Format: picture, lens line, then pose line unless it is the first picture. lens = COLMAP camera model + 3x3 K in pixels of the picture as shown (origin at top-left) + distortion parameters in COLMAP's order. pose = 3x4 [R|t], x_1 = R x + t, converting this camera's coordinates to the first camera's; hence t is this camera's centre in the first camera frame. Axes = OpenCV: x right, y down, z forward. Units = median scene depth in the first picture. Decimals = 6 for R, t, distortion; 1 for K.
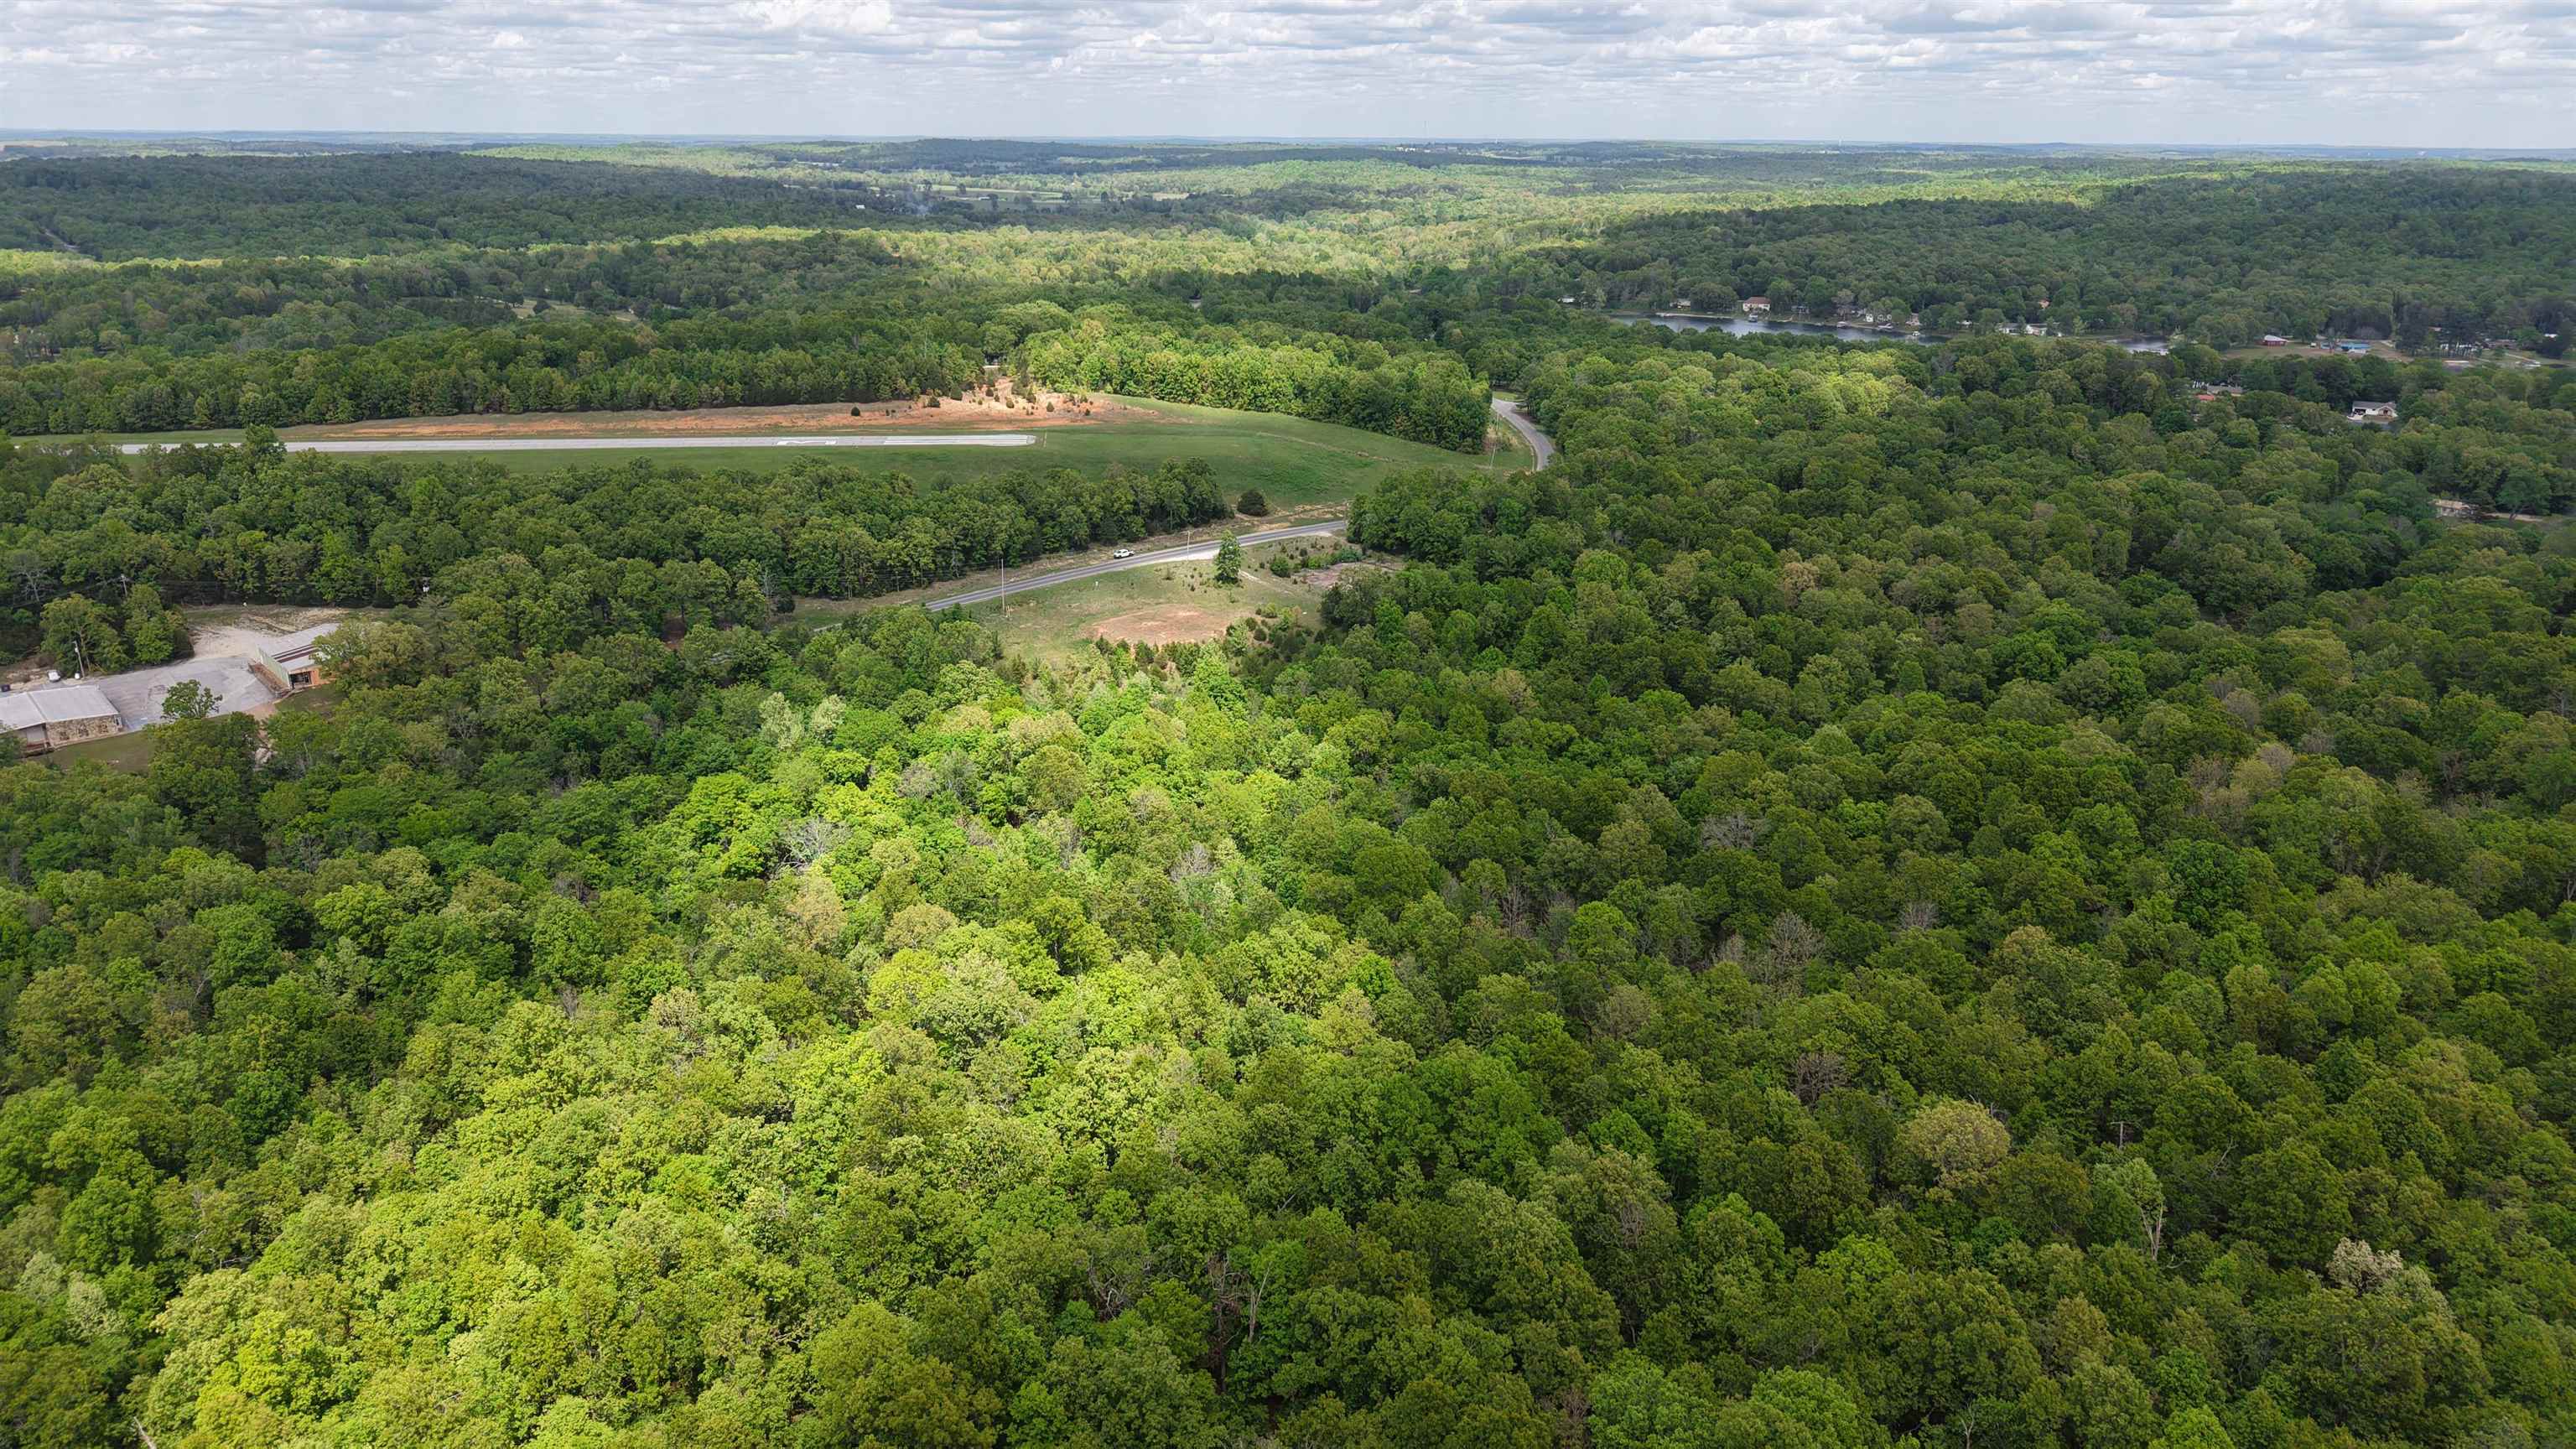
lens RADIAL K [[1778.9, 0, 1290.9], [0, 1778.9, 654.4], [0, 0, 1]] dist [-0.003156, -0.002176]
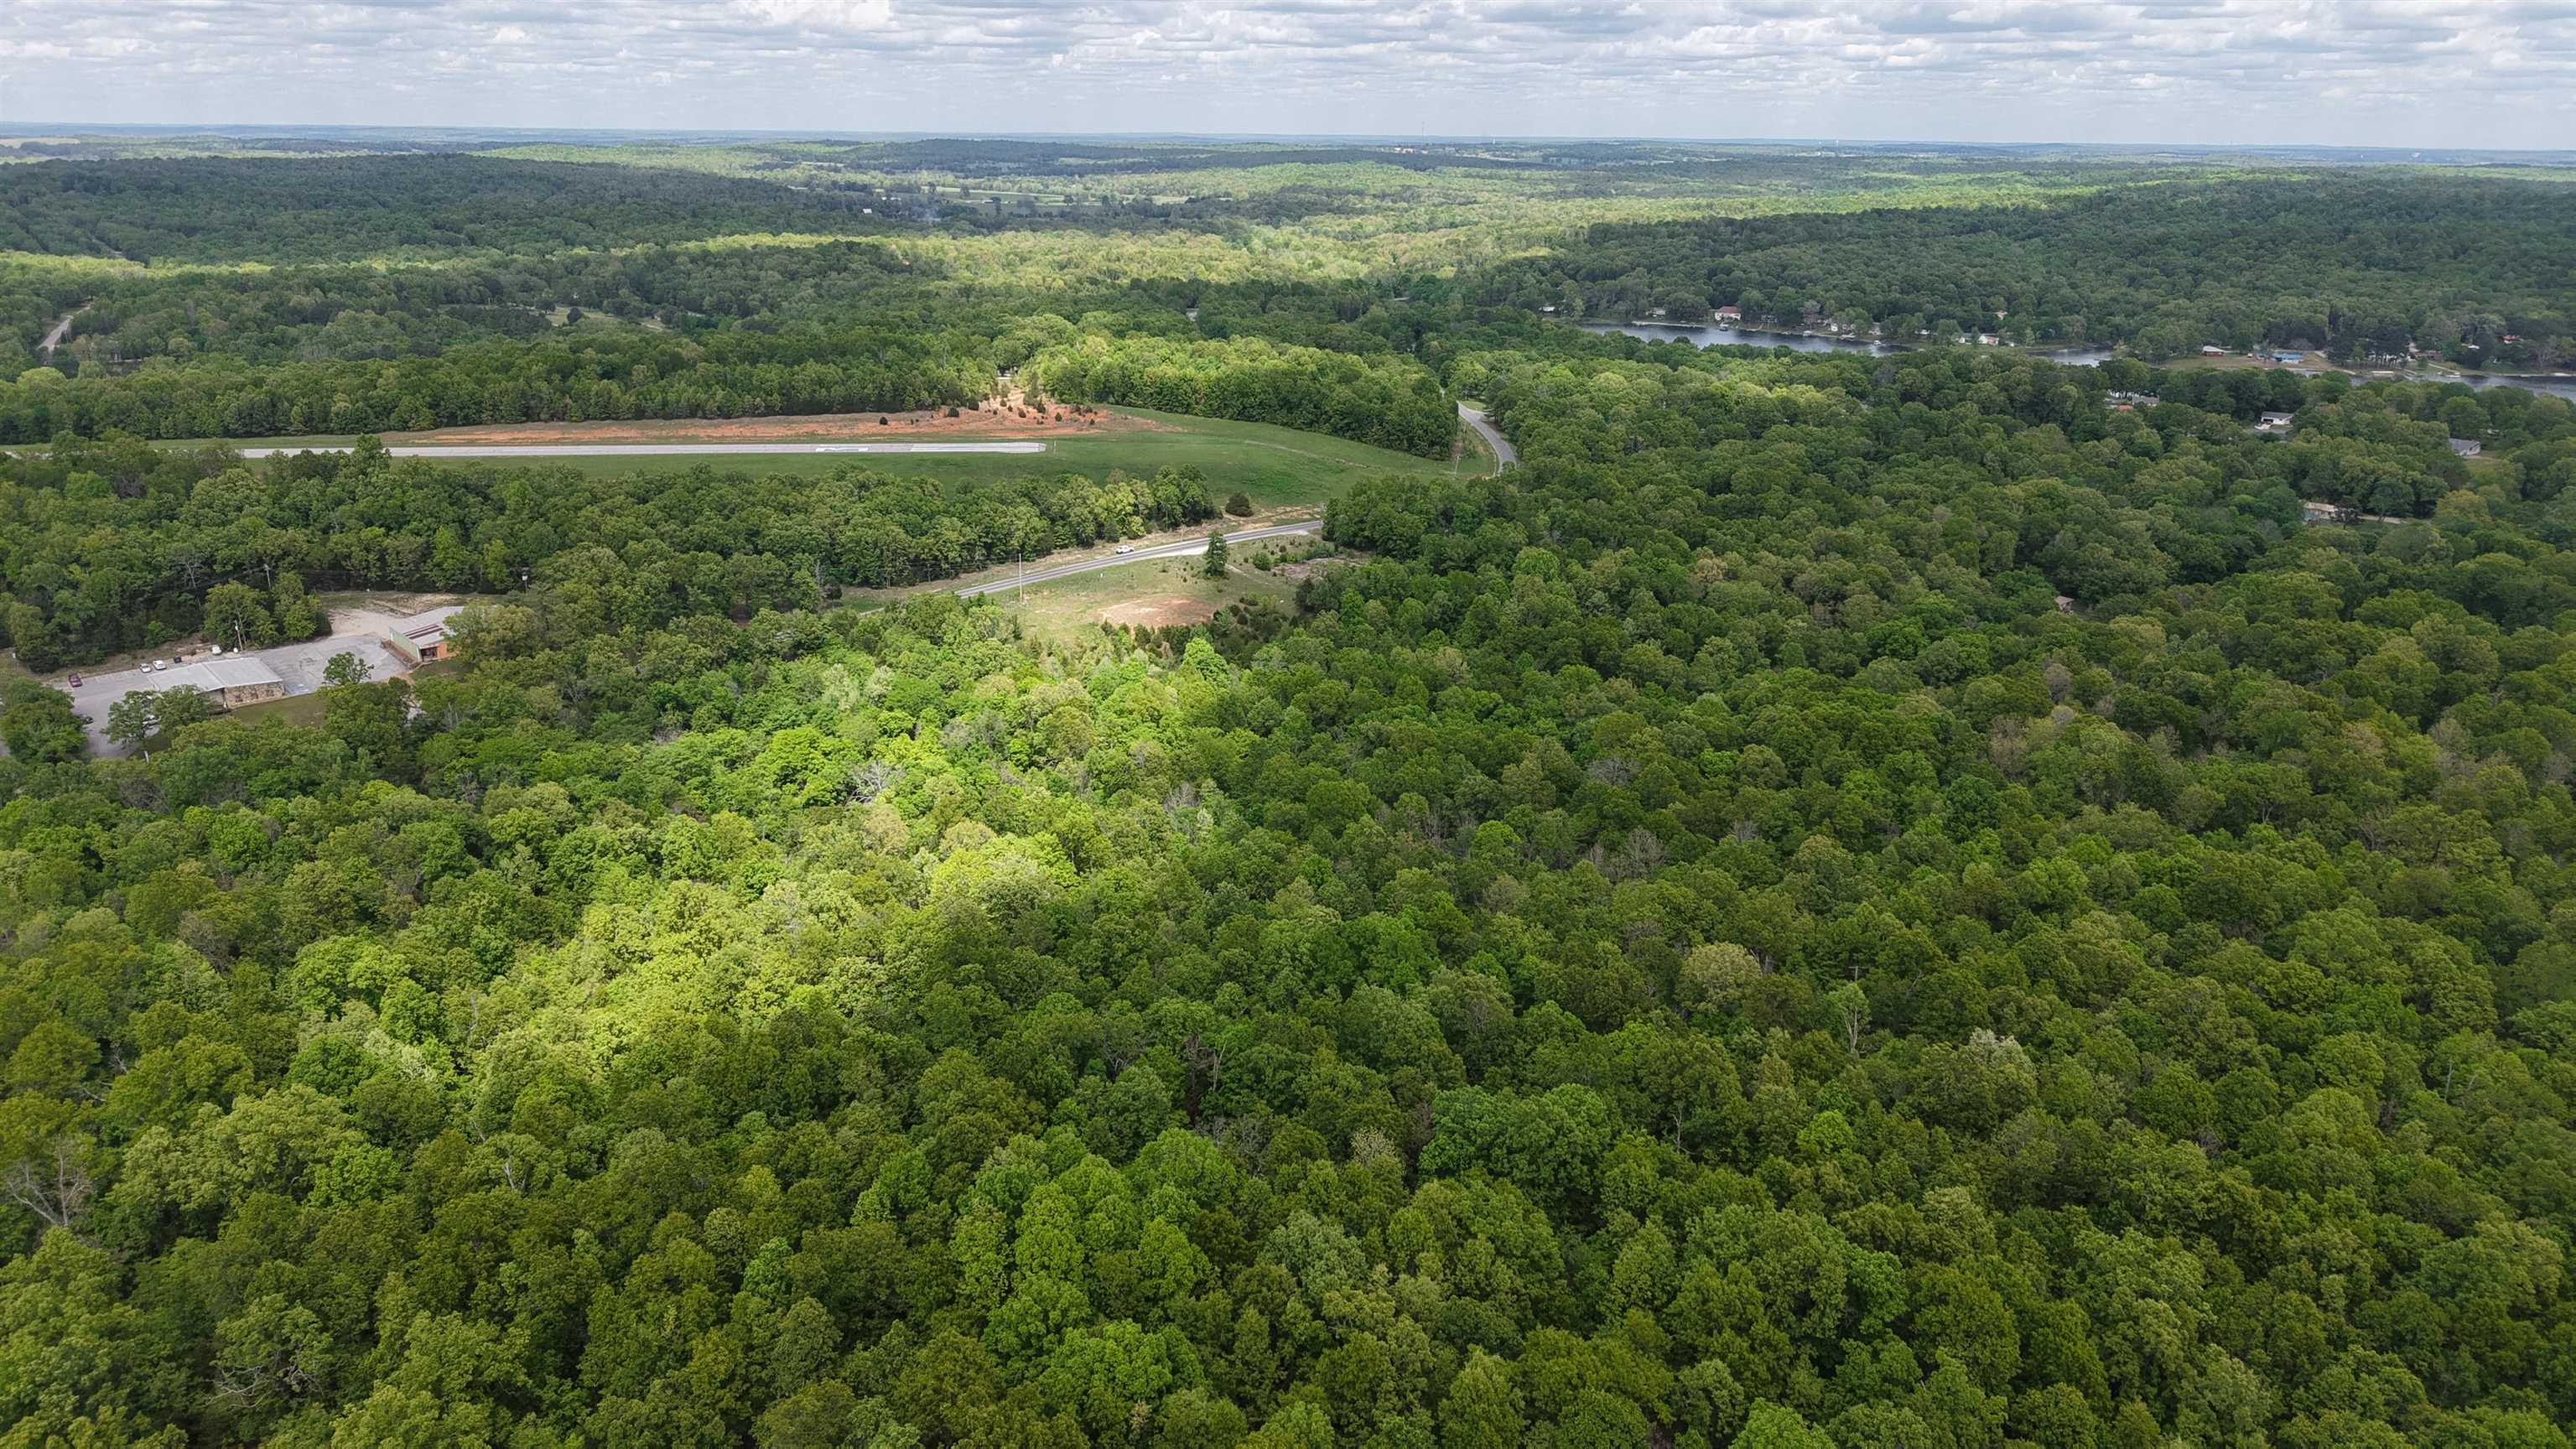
lens RADIAL K [[1745.2, 0, 1293.3], [0, 1745.2, 721.0], [0, 0, 1]] dist [0.004318, -0.003393]
pose [[0.999993, 0.002688, 0.002591, 0.011891], [-0.002790, 0.999188, 0.040188, 0.008428], [-0.002481, -0.040195, 0.999189, -0.128822]]
